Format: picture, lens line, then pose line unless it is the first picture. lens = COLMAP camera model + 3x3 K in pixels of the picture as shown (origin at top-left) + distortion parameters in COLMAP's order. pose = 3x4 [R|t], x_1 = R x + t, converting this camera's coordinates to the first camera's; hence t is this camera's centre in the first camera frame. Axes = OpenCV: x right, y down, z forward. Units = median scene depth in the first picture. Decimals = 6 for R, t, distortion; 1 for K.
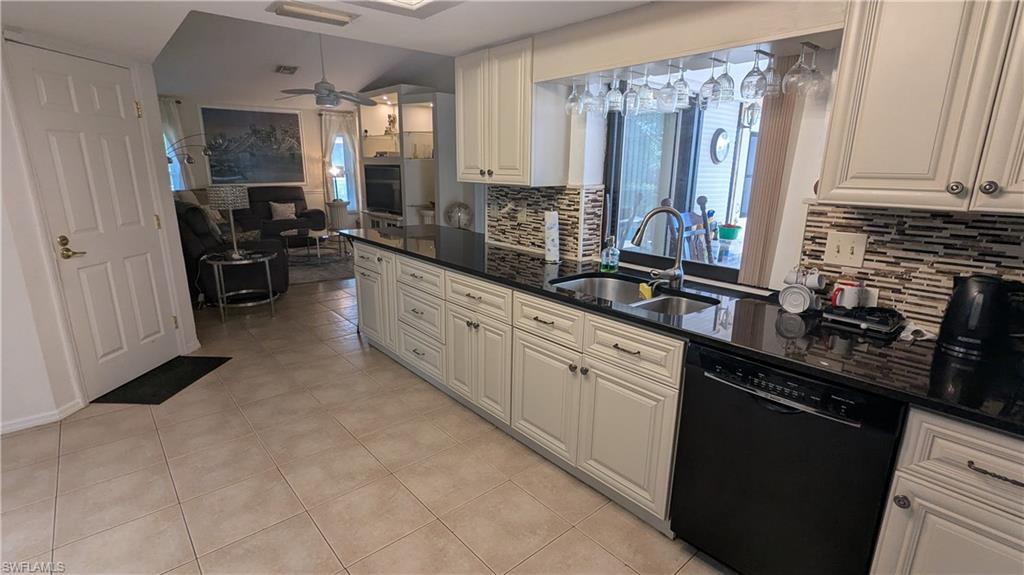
lens RADIAL K [[479.6, 0, 509.6], [0, 479.6, 290.0], [0, 0, 1]] dist [-0.007634, 0.002064]
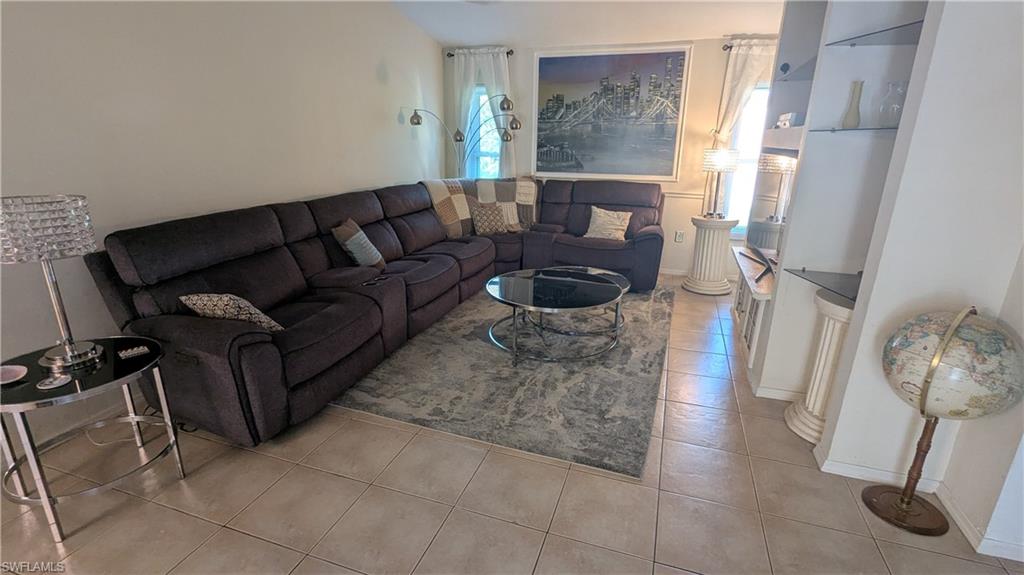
lens RADIAL K [[479.6, 0, 511.3], [0, 479.6, 290.2], [0, 0, 1]] dist [-0.007634, 0.002064]
pose [[0.500336, 0.260354, -0.825760, -0.056374], [-0.227951, 0.959683, 0.164460, -0.398943], [0.835285, 0.105948, 0.539512, 1.503194]]
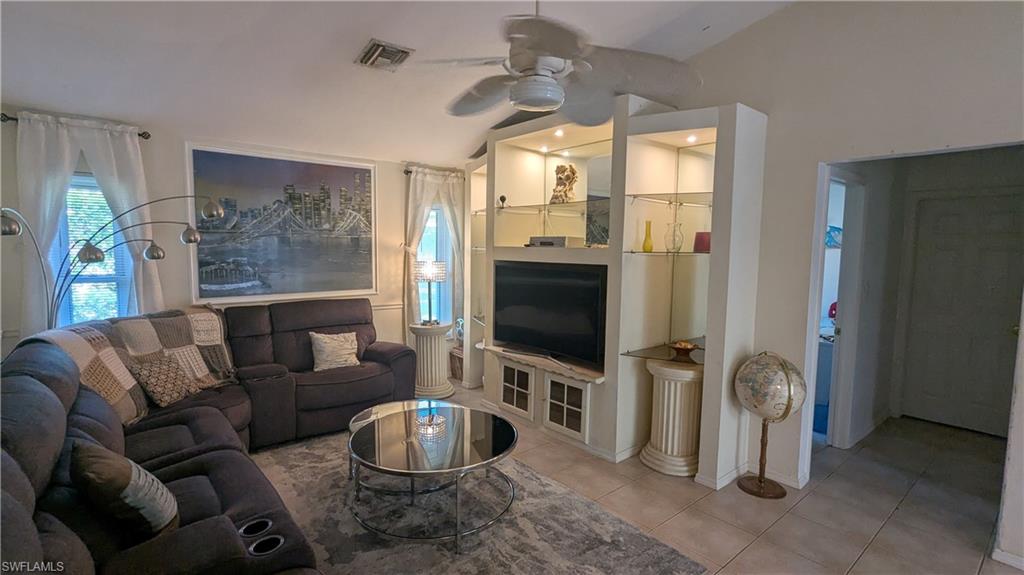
lens RADIAL K [[479.6, 0, 508.4], [0, 479.6, 287.4], [0, 0, 1]] dist [-0.007634, 0.002064]
pose [[0.999853, 0.006075, -0.016034, -0.722169], [-0.008710, 0.985445, -0.169770, -0.370938], [0.014769, 0.169885, 0.985353, 1.264981]]
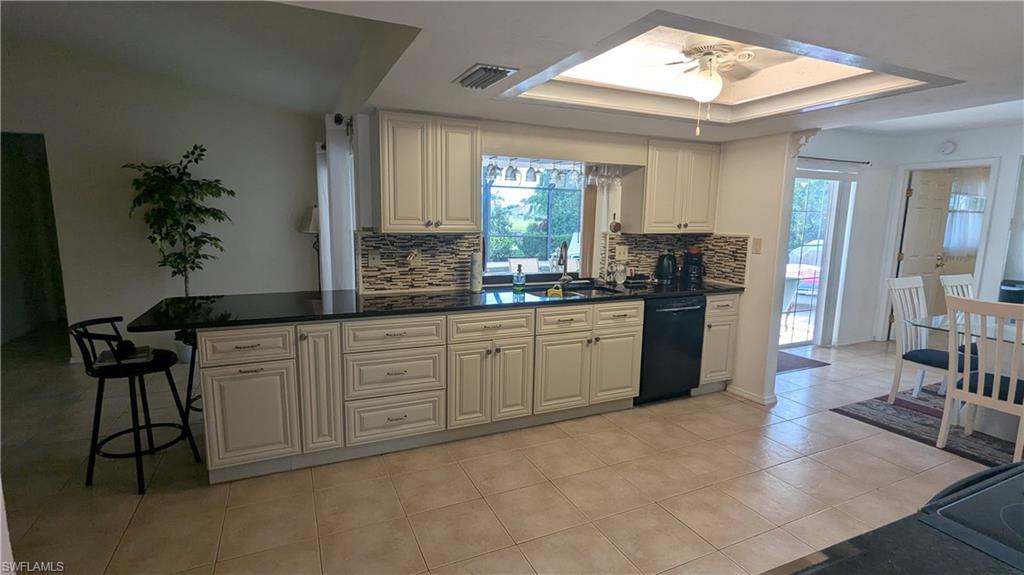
lens RADIAL K [[479.6, 0, 508.7], [0, 479.6, 287.1], [0, 0, 1]] dist [-0.007634, 0.002064]
pose [[0.283282, -0.149746, 0.947274, -0.893622], [0.227647, 0.970004, 0.085261, -0.132167], [-0.931627, 0.191492, 0.308873, 0.442439]]
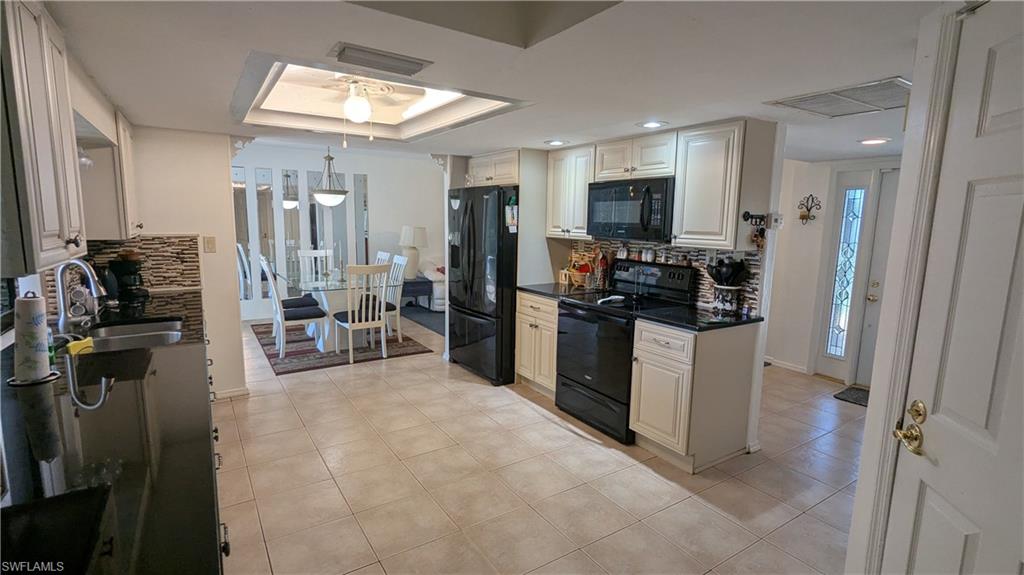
lens RADIAL K [[479.6, 0, 508.7], [0, 479.6, 288.8], [0, 0, 1]] dist [-0.007634, 0.002064]
pose [[-0.989390, -0.052219, 0.135571, -0.481349], [0.004360, 0.922075, 0.386986, -0.328561], [-0.145215, 0.383471, -0.912065, 1.179017]]
